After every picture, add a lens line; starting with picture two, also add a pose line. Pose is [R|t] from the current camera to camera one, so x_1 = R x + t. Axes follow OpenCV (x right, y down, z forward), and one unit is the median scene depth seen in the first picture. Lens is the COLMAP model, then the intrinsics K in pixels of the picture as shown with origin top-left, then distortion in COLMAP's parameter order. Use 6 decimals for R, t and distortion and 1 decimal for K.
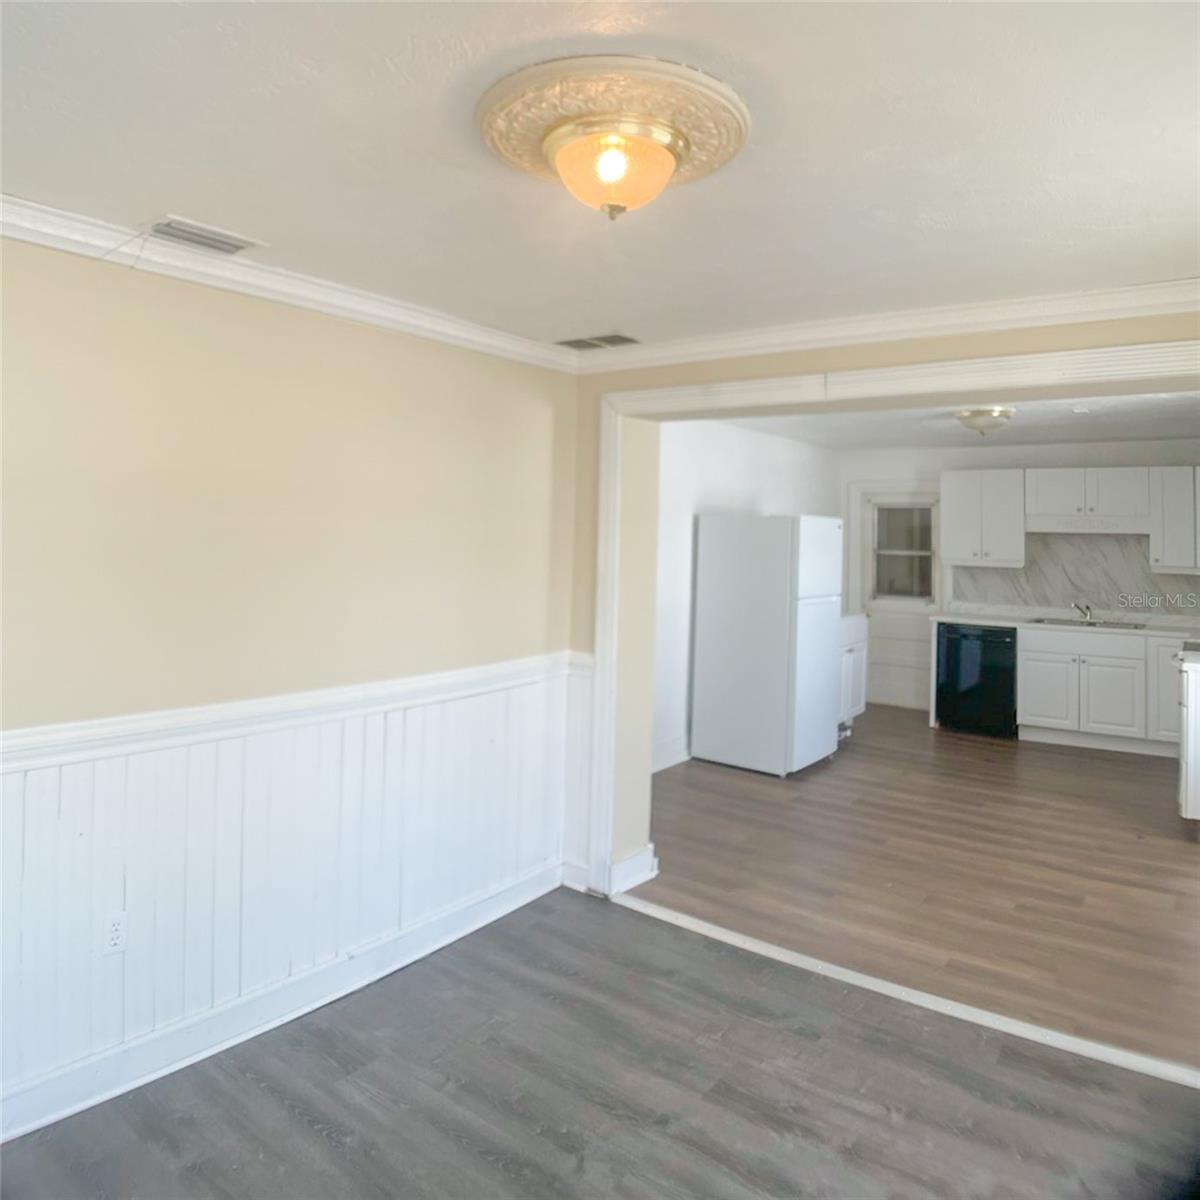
lens RADIAL K [[853.5, 0, 595.1], [0, 853.5, 513.4], [0, 0, 1]] dist [-0.072019, 0.009465]
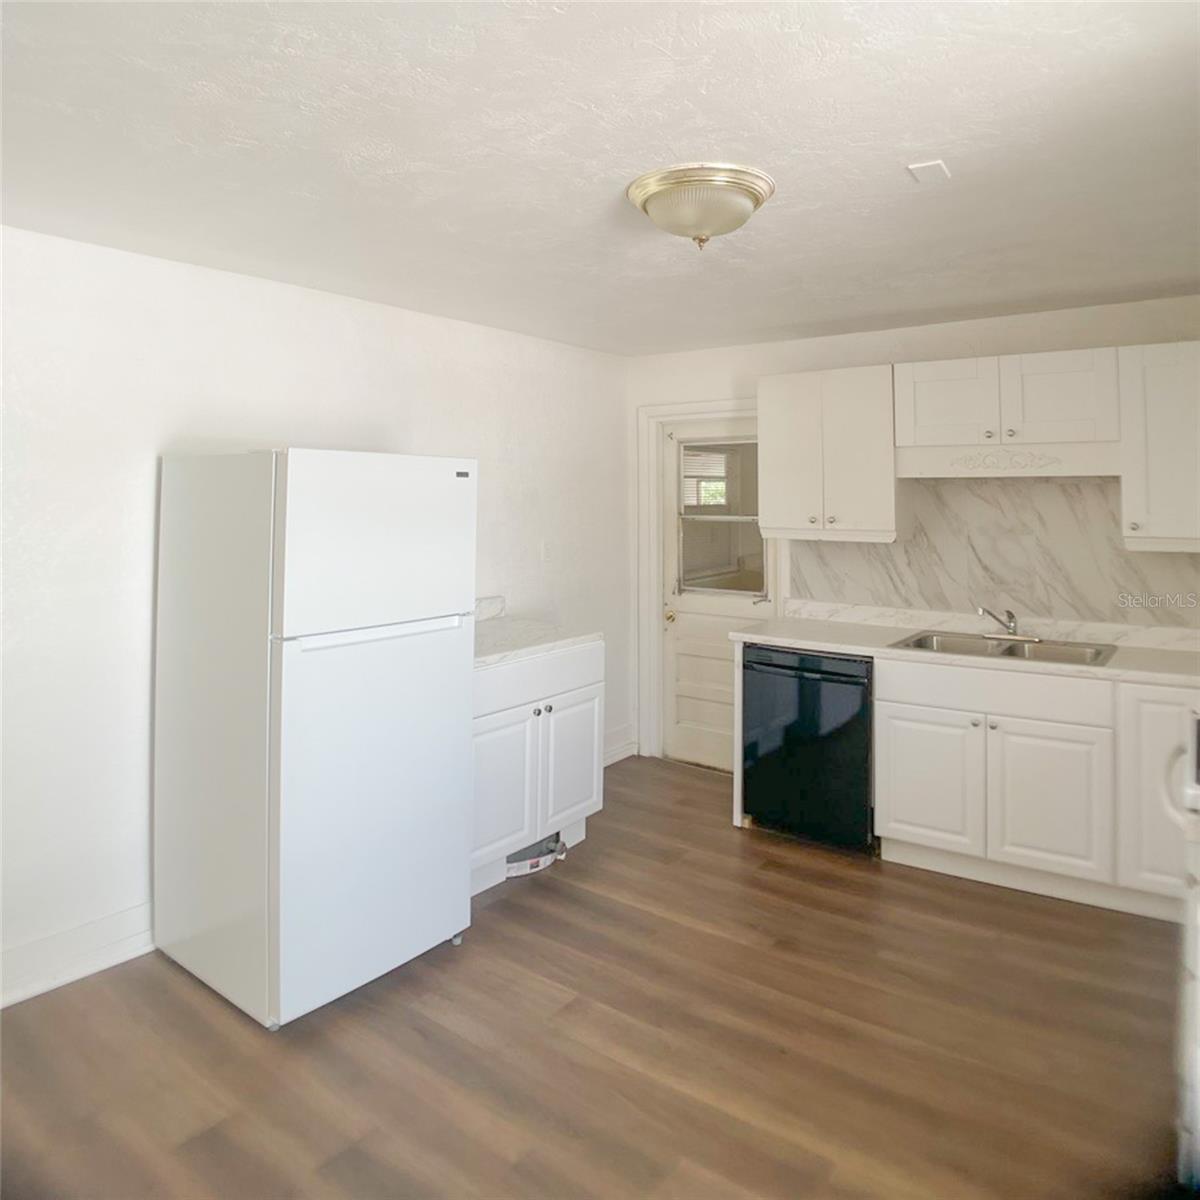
lens RADIAL K [[840.6, 0, 598.2], [0, 840.6, 496.2], [0, 0, 1]] dist [-0.066398, -0.000011]
pose [[0.999673, -0.024717, 0.006552, 0.326304], [0.024574, 0.999478, 0.020969, 0.018421], [-0.007067, -0.020801, 0.999759, 0.471318]]
